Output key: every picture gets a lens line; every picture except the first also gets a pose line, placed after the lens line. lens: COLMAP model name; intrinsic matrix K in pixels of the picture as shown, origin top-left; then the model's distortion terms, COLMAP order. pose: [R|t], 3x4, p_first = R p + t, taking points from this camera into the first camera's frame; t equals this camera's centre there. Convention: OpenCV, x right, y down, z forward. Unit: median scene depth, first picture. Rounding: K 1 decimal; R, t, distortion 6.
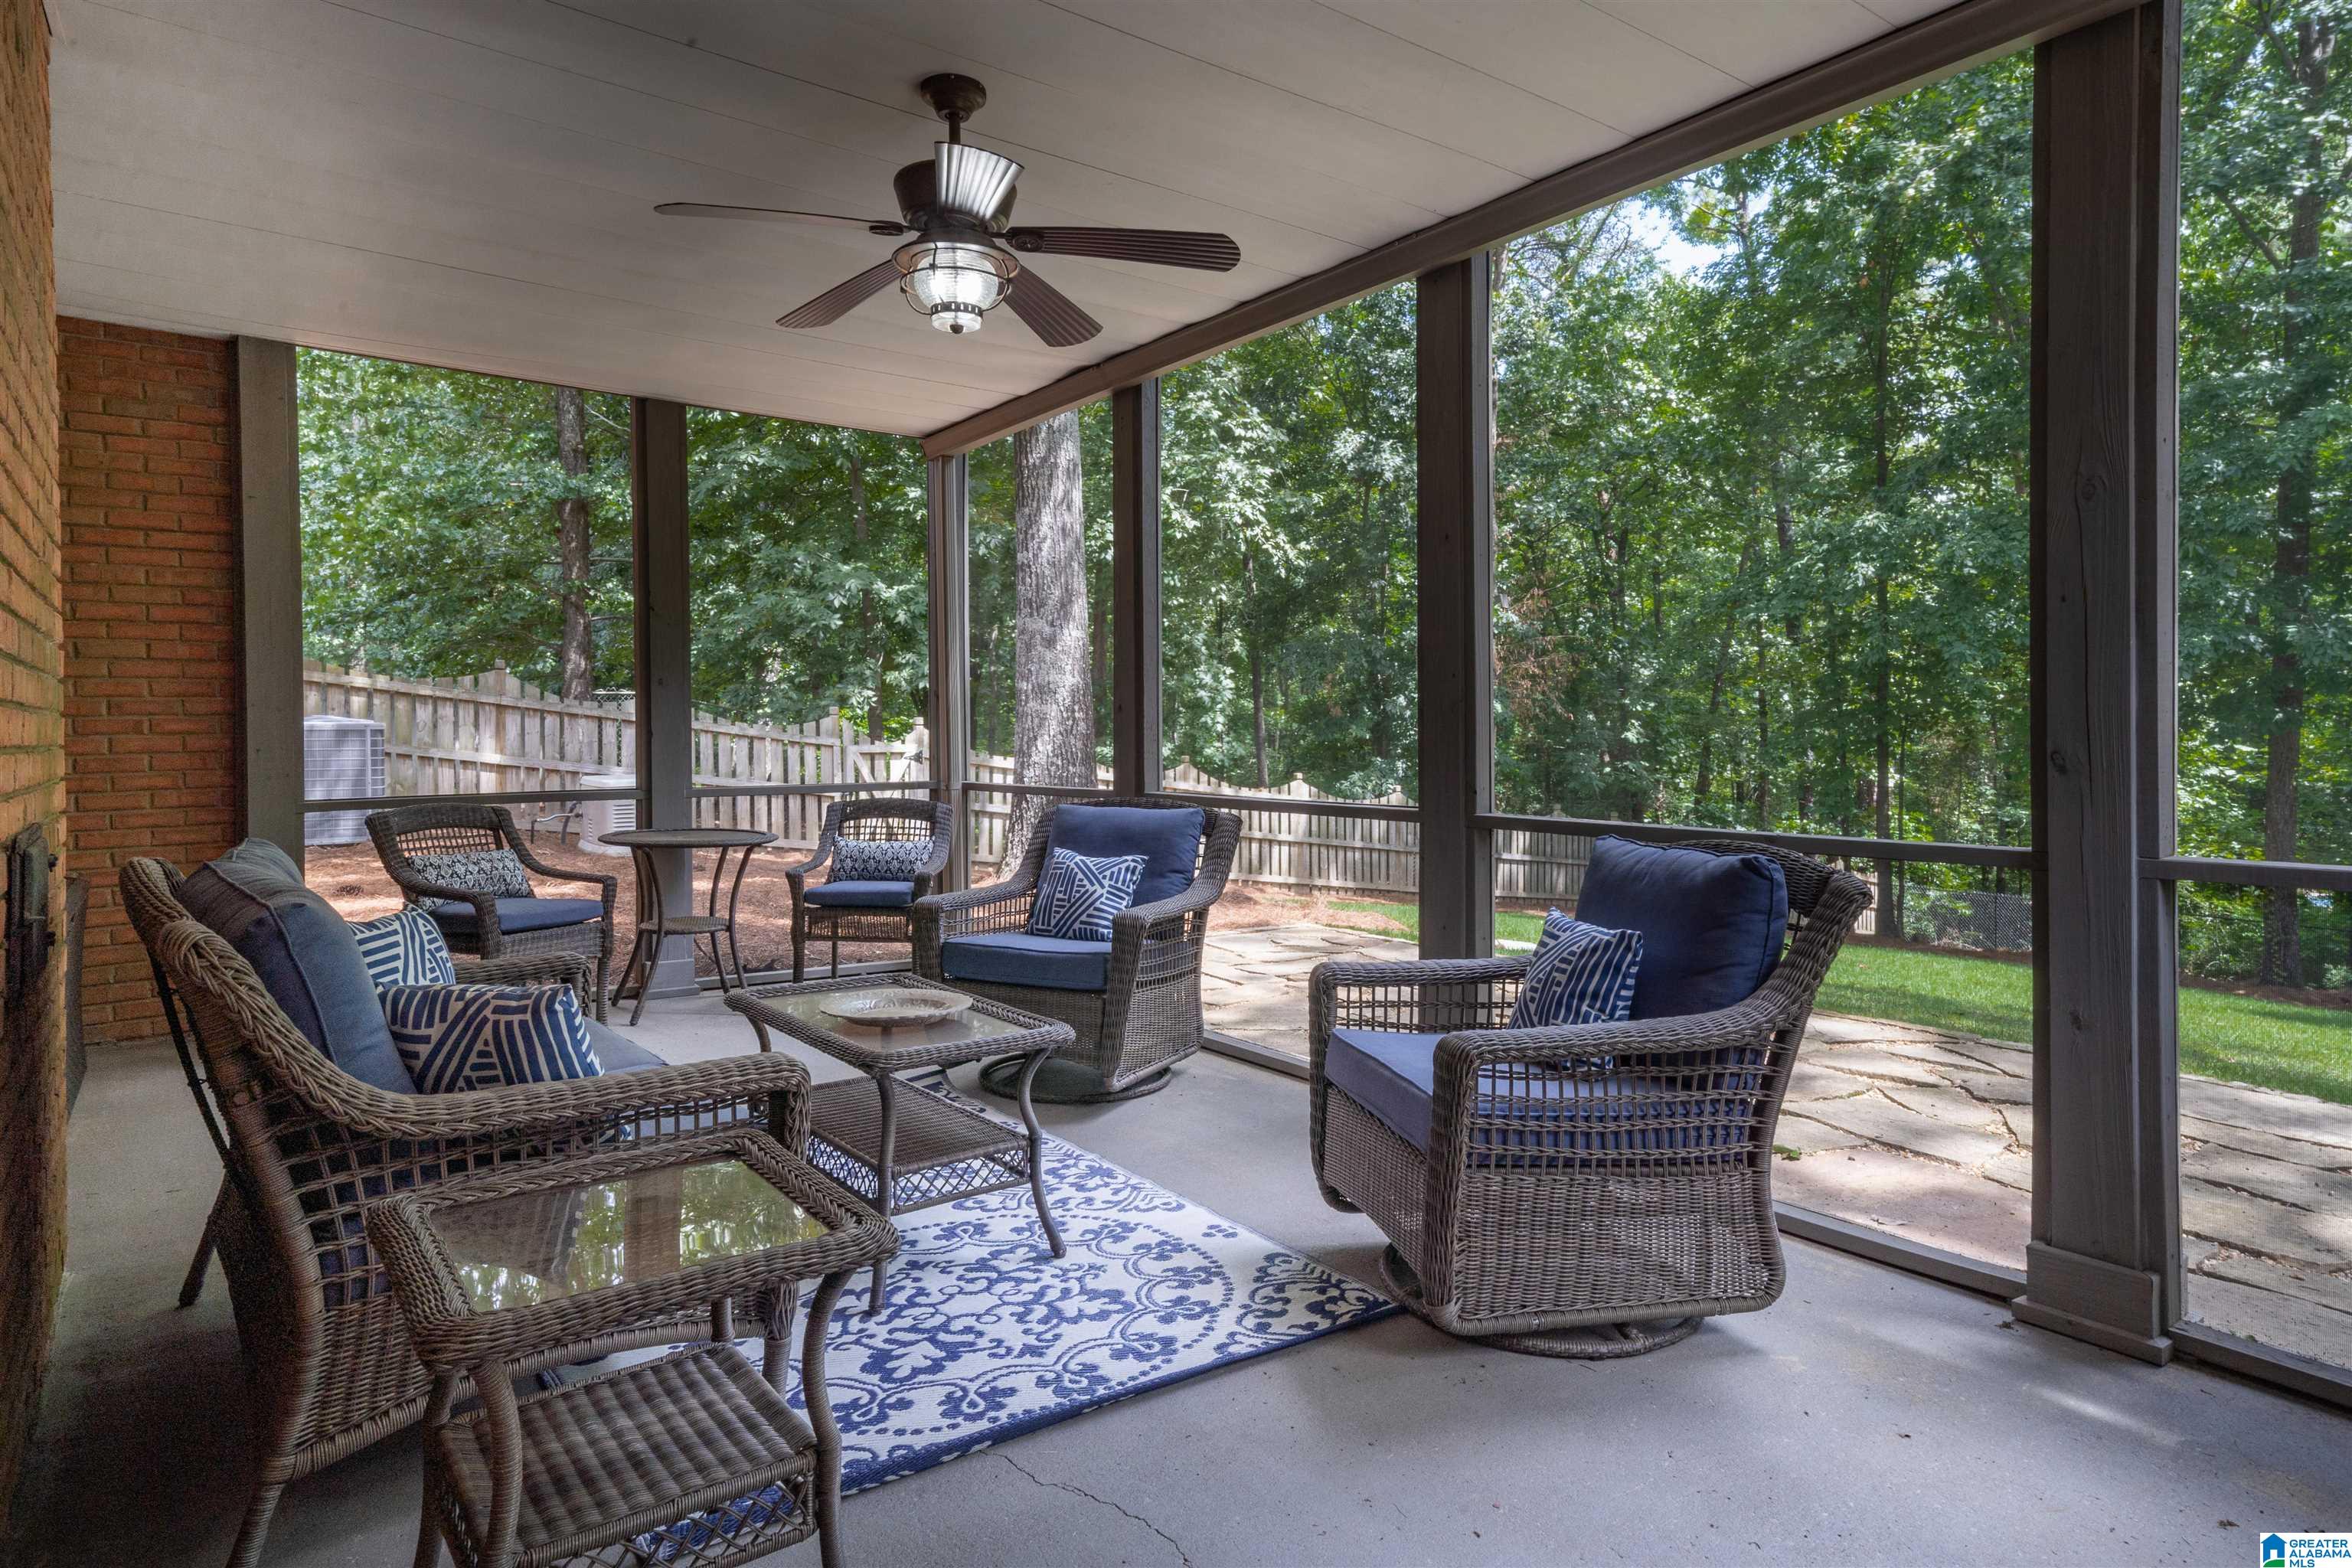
lens RADIAL K [[1243.2, 0, 1136.9], [0, 1243.2, 706.7], [0, 0, 1]] dist [0.005320, 0.000459]
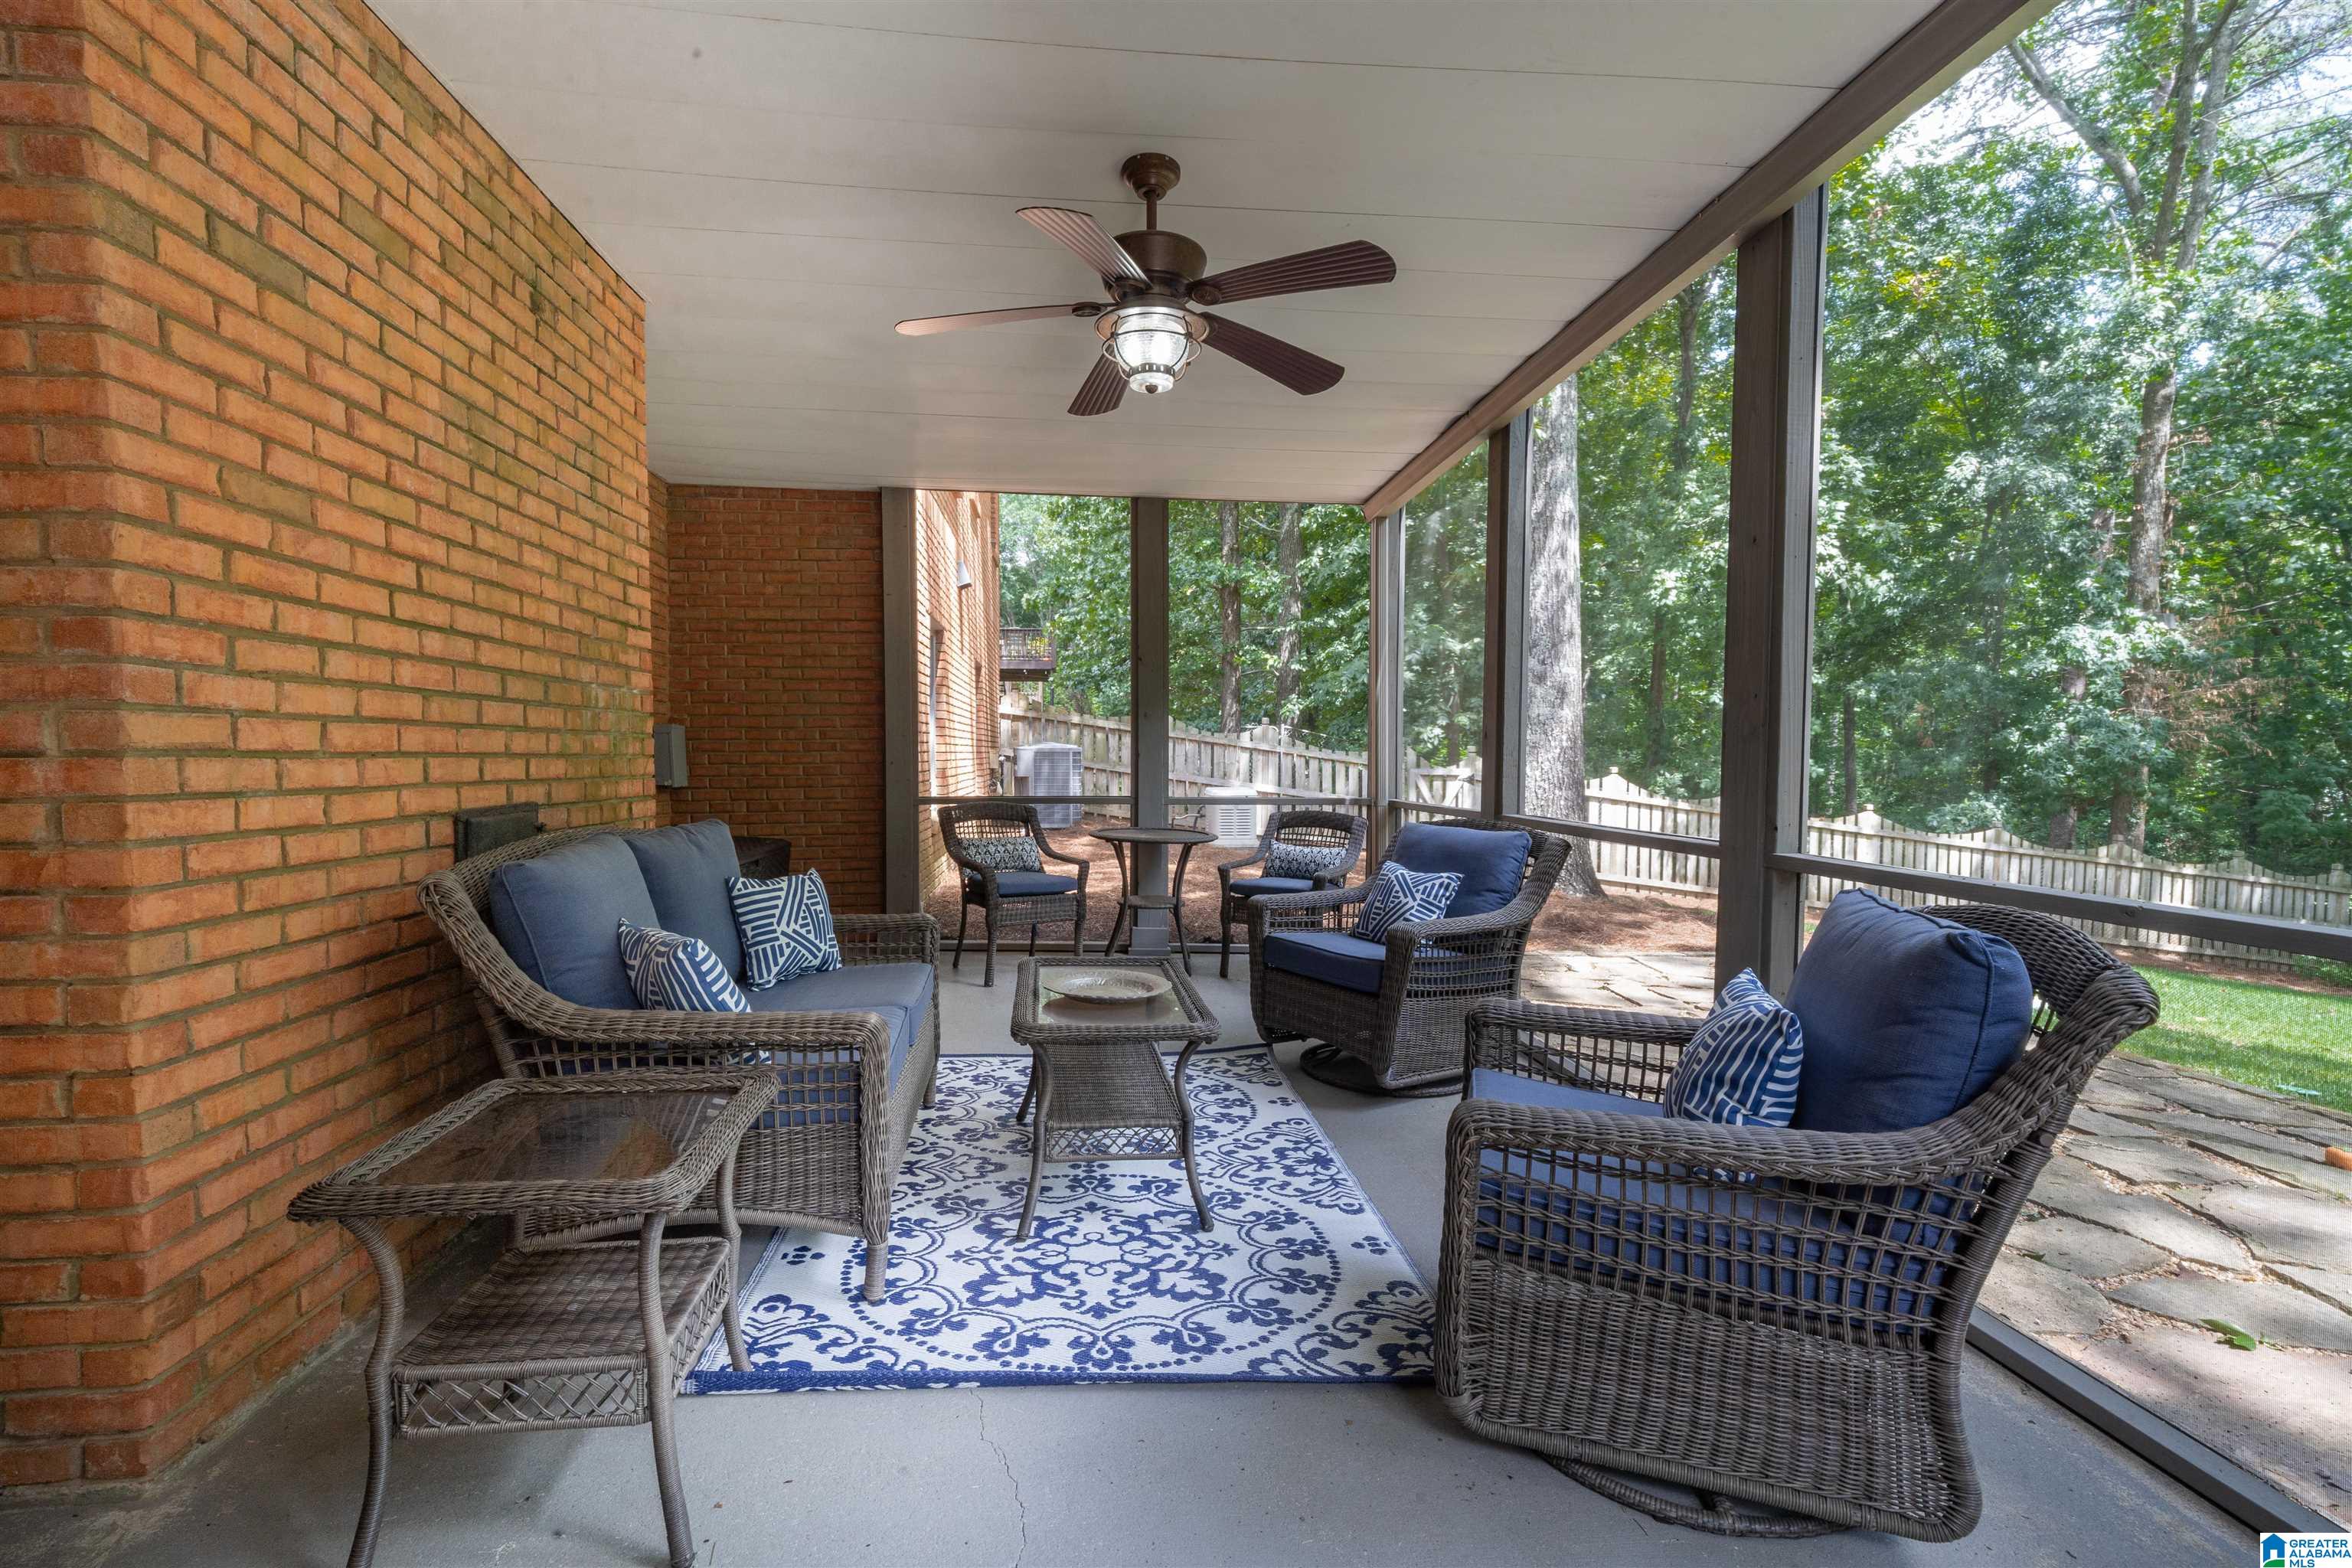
lens RADIAL K [[984.6, 0, 1176.0], [0, 984.6, 784.0], [0, 0, 1]] dist [0.001850, 0.000132]
pose [[0.868004, 0.025286, -0.495913, 0.359631], [-0.002314, 0.998898, 0.046881, 0.008085], [0.496552, -0.039545, 0.867106, 0.266400]]
